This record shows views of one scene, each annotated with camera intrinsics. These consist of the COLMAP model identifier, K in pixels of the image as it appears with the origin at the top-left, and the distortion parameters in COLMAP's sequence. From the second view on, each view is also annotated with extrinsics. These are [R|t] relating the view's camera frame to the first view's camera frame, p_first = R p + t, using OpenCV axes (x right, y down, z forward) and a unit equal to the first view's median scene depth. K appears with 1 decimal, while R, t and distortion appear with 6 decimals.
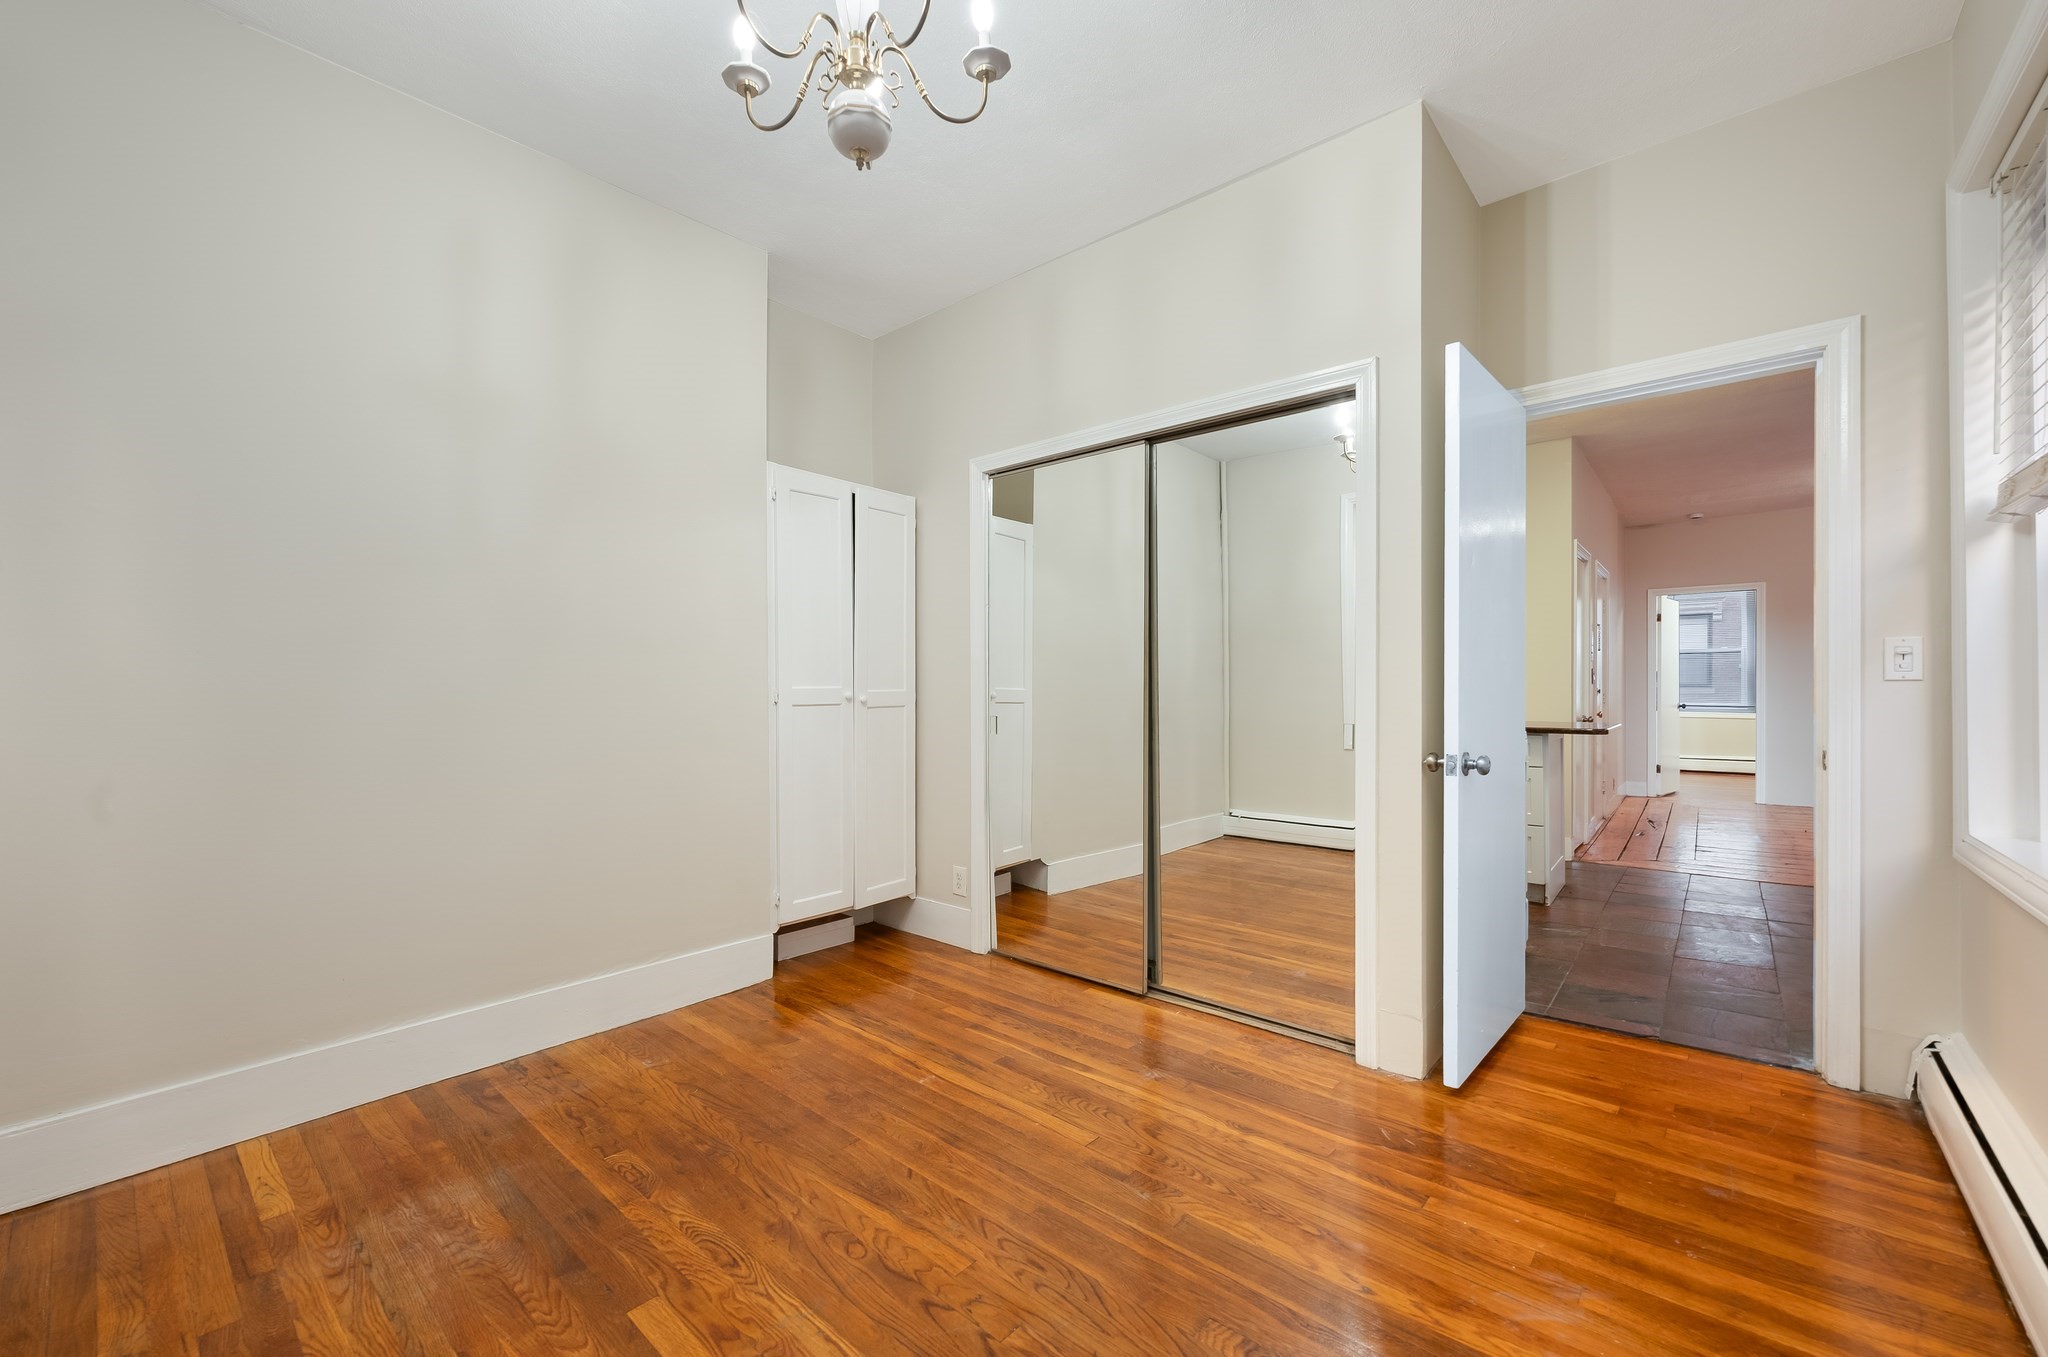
lens RADIAL K [[826.9, 0, 1038.0], [0, 826.9, 679.4], [0, 0, 1]] dist [0.000780, -0.001010]
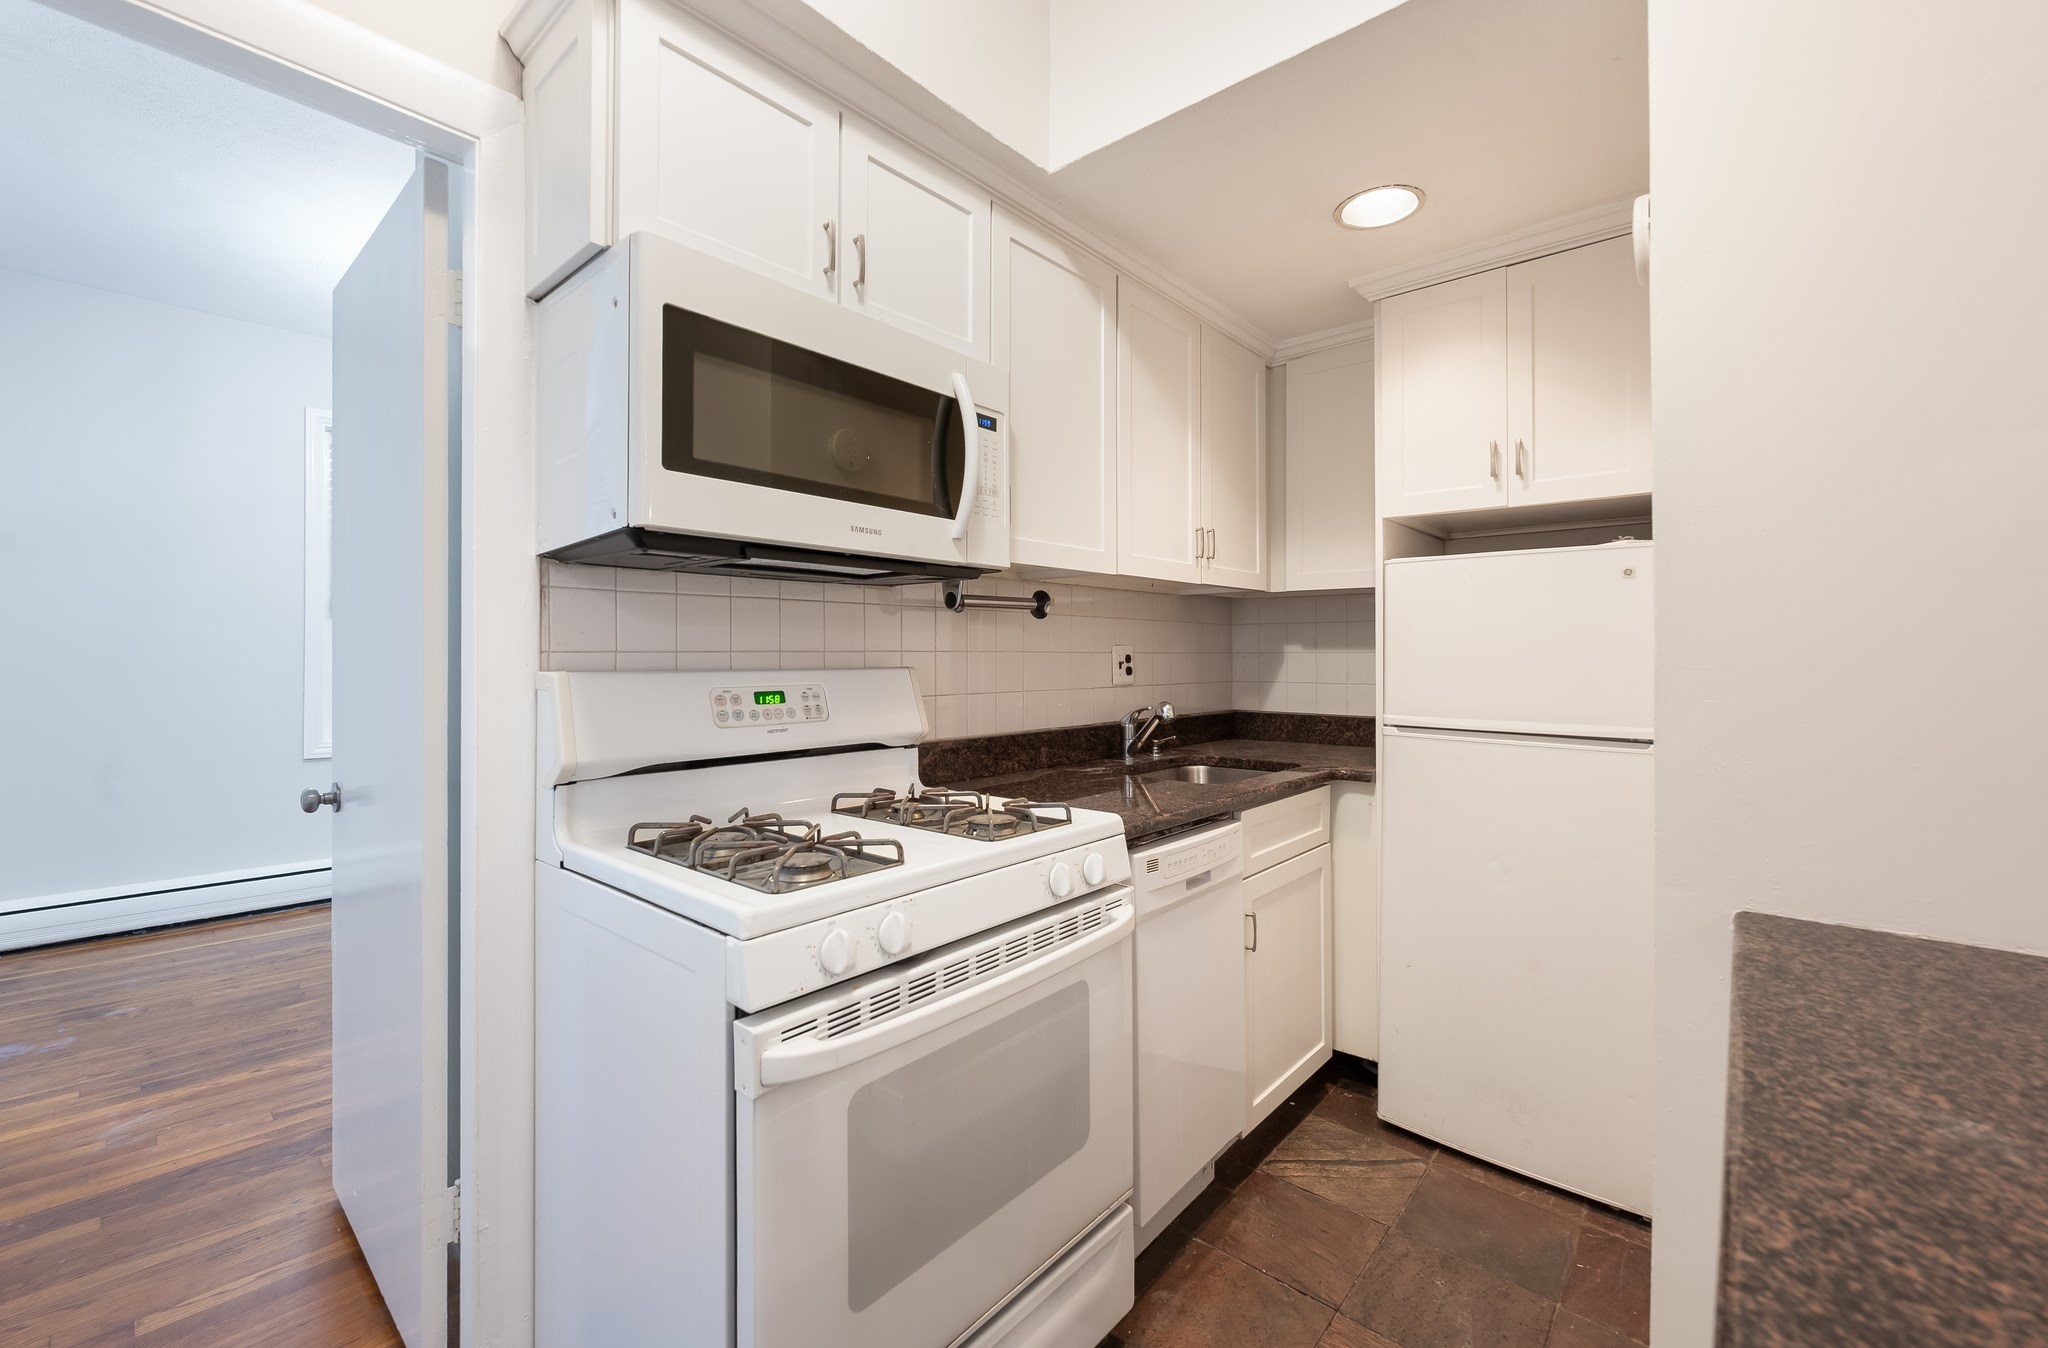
lens RADIAL K [[826.9, 0, 1030.8], [0, 826.9, 642.5], [0, 0, 1]] dist [0.000780, -0.001010]
pose [[-0.014051, -0.016197, -0.999770, 1.537241], [-0.000773, 0.999869, -0.016188, -0.050795], [0.999901, 0.000545, -0.014061, 1.943912]]
